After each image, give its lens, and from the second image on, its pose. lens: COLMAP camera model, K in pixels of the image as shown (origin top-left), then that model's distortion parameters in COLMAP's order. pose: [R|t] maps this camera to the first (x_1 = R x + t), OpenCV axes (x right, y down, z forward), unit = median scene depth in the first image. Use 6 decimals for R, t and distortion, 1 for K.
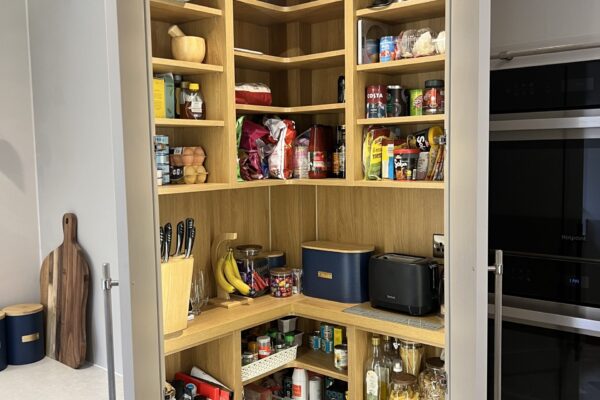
lens RADIAL K [[597.4, 0, 300.0], [0, 597.4, 200.0], [0, 0, 1]] dist [0.049740, -0.111341]
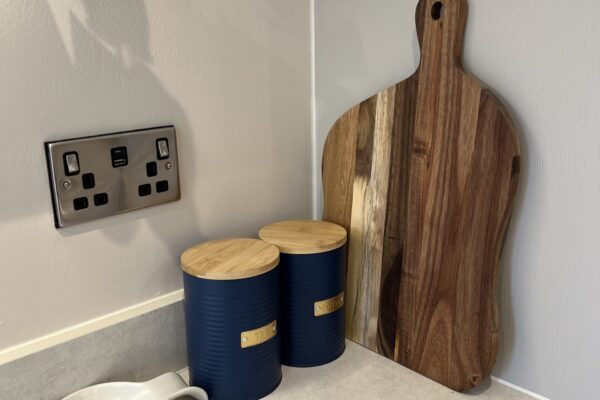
lens RADIAL K [[597.4, 0, 300.0], [0, 597.4, 200.0], [0, 0, 1]] dist [0.049740, -0.111341]
pose [[0.995422, 0.028196, -0.091320, -0.434243], [-0.011078, 0.983092, 0.182778, 0.082362], [0.094930, -0.180930, 0.978904, 0.605182]]
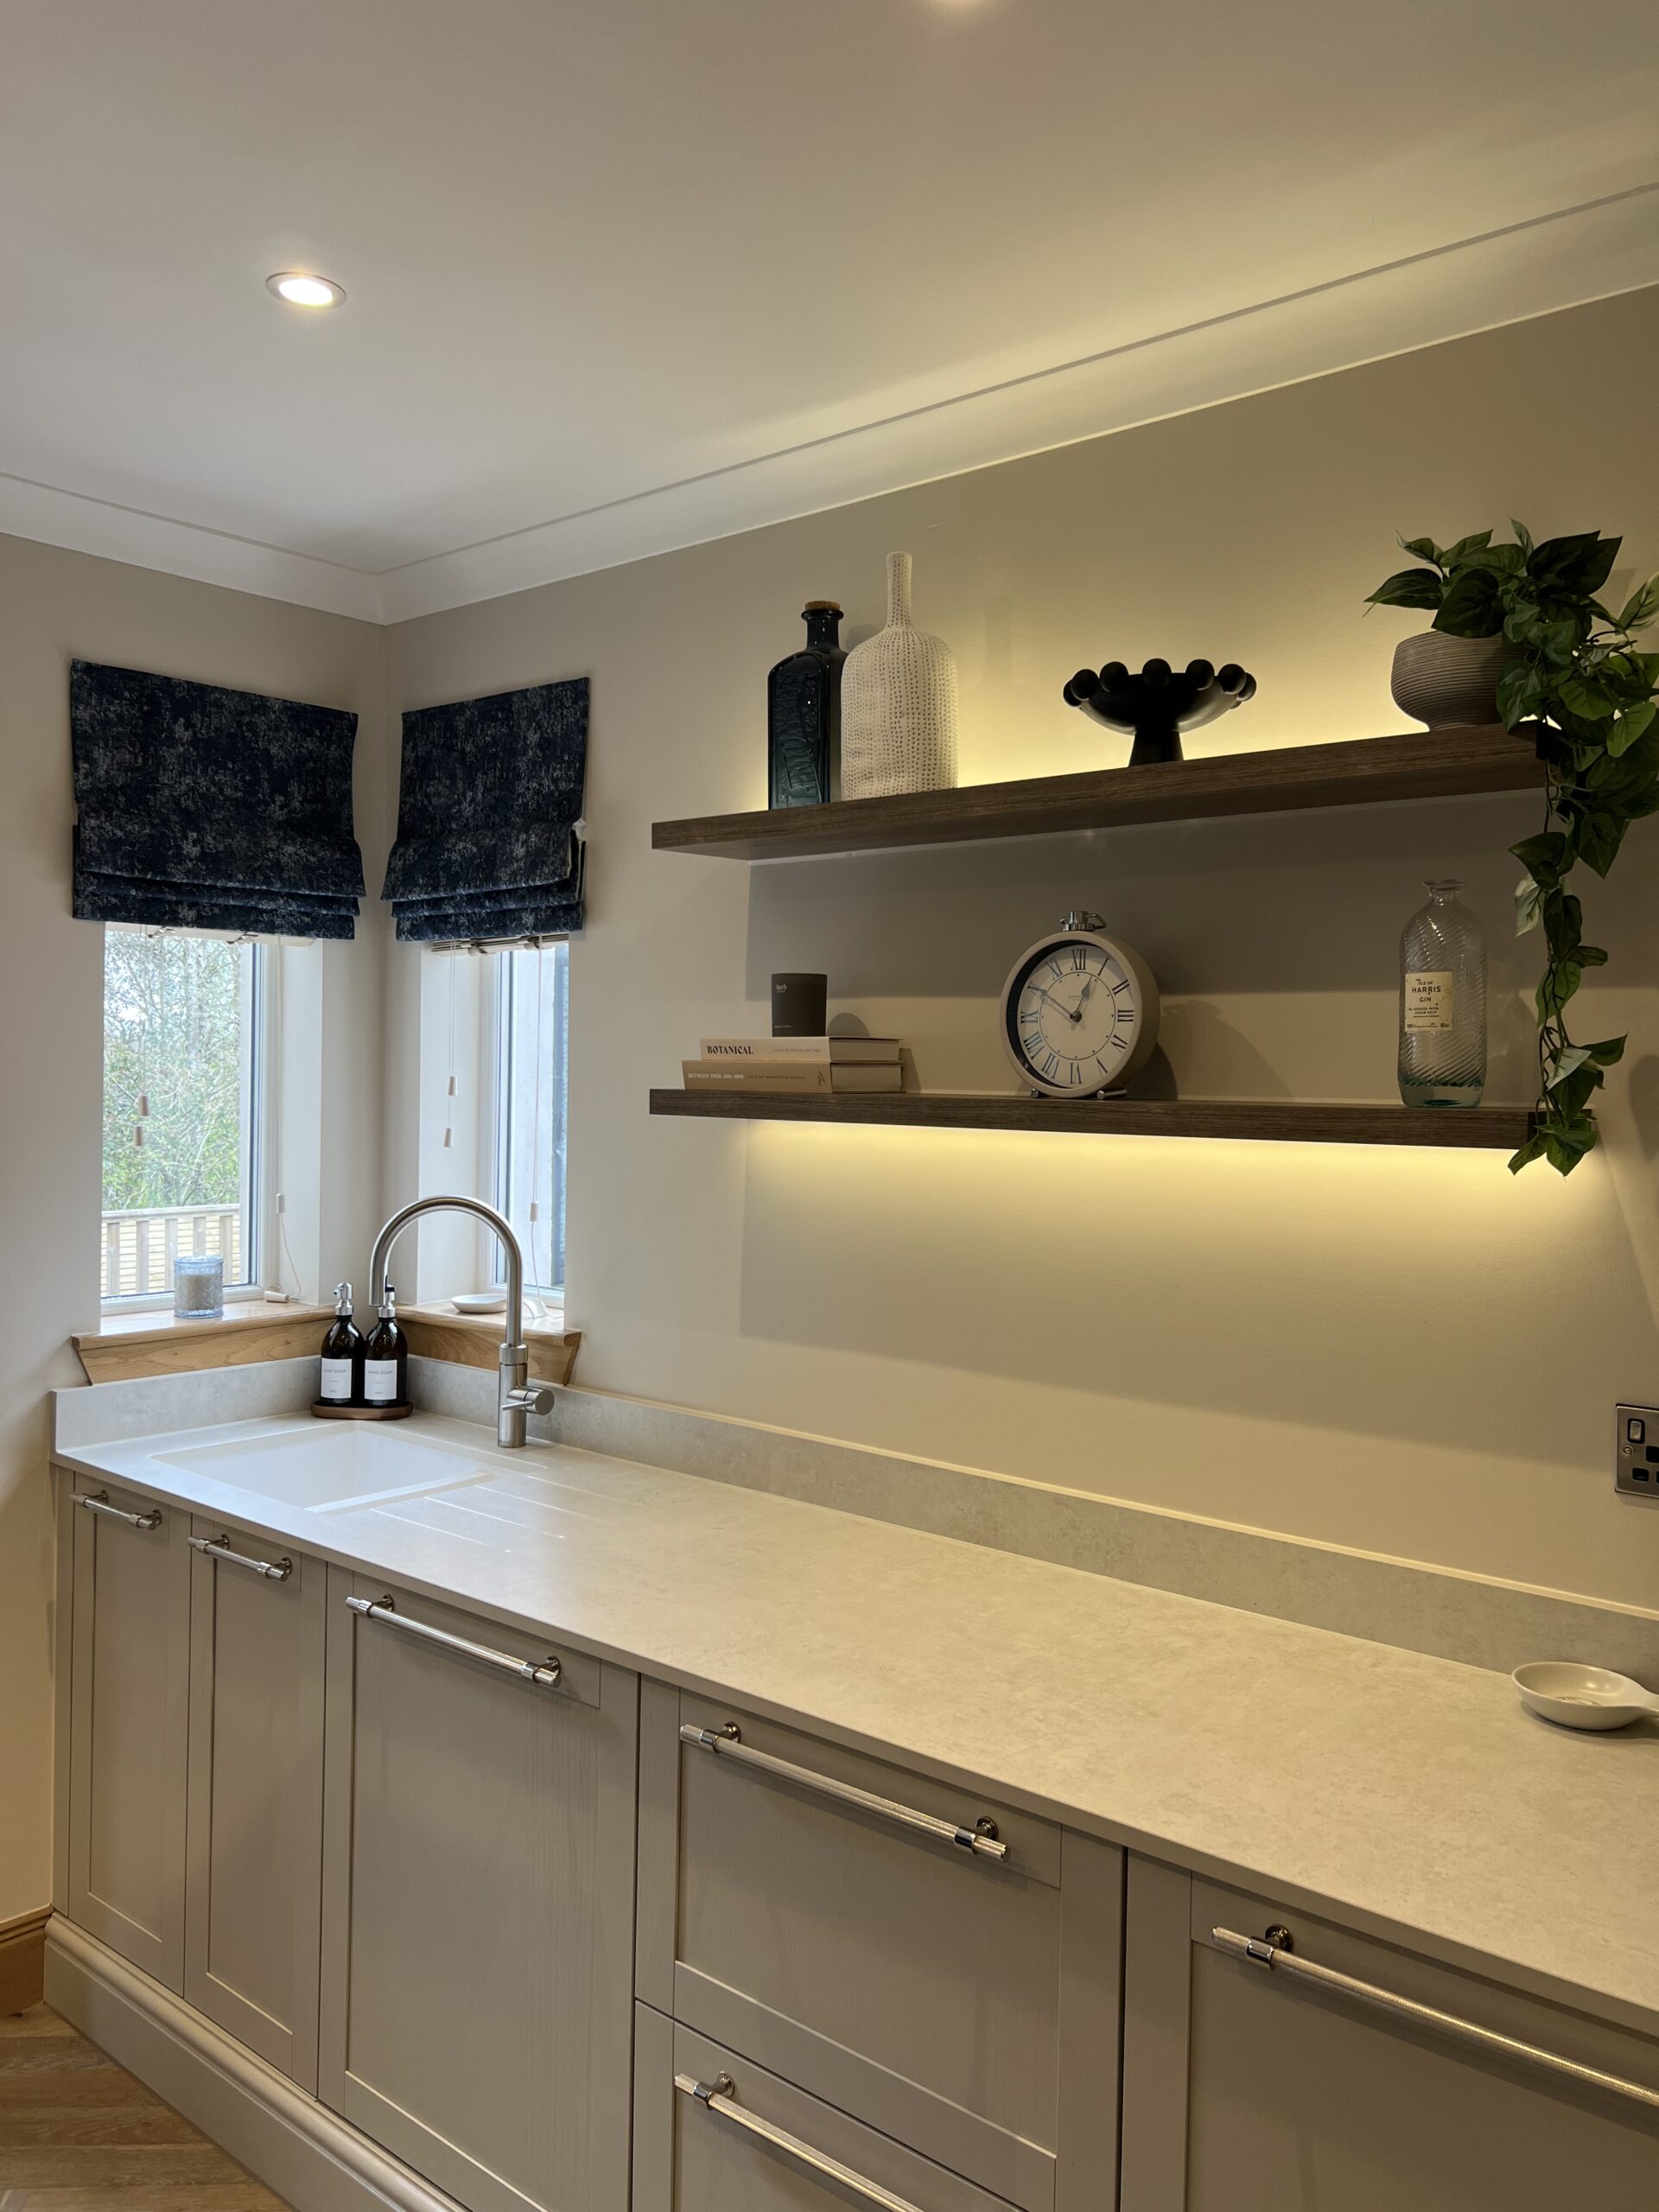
lens RADIAL K [[1707.4, 0, 831.0], [0, 1707.4, 1168.5], [0, 0, 1]] dist [0.048018, -0.149882]
pose [[-0.011855, 0.070938, -0.997410, 0.380381], [-0.098699, 0.992526, 0.071763, -0.048425], [0.995047, 0.099294, -0.004765, 0.465941]]
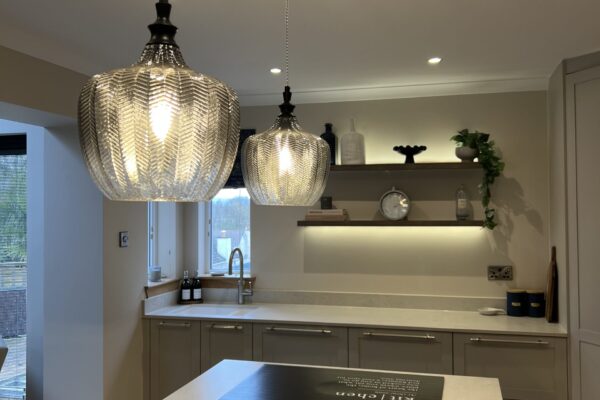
lens RADIAL K [[597.4, 0, 300.0], [0, 597.4, 200.0], [0, 0, 1]] dist [0.049740, -0.111341]
pose [[0.429167, -0.002084, -0.903223, 1.091786], [-0.072873, 0.996657, -0.036925, 0.003758], [0.900281, 0.081667, 0.427580, -0.659177]]
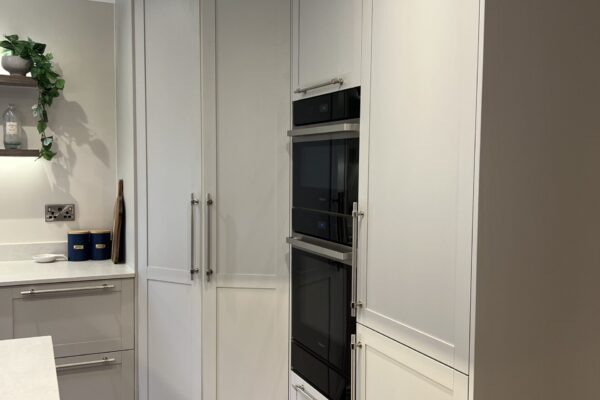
lens RADIAL K [[597.4, 0, 300.0], [0, 597.4, 200.0], [0, 0, 1]] dist [0.049740, -0.111341]
pose [[0.904859, 0.048115, -0.422983, 0.891324], [-0.056522, 0.998374, -0.007348, 0.066810], [0.421942, 0.030557, 0.906108, -0.423935]]
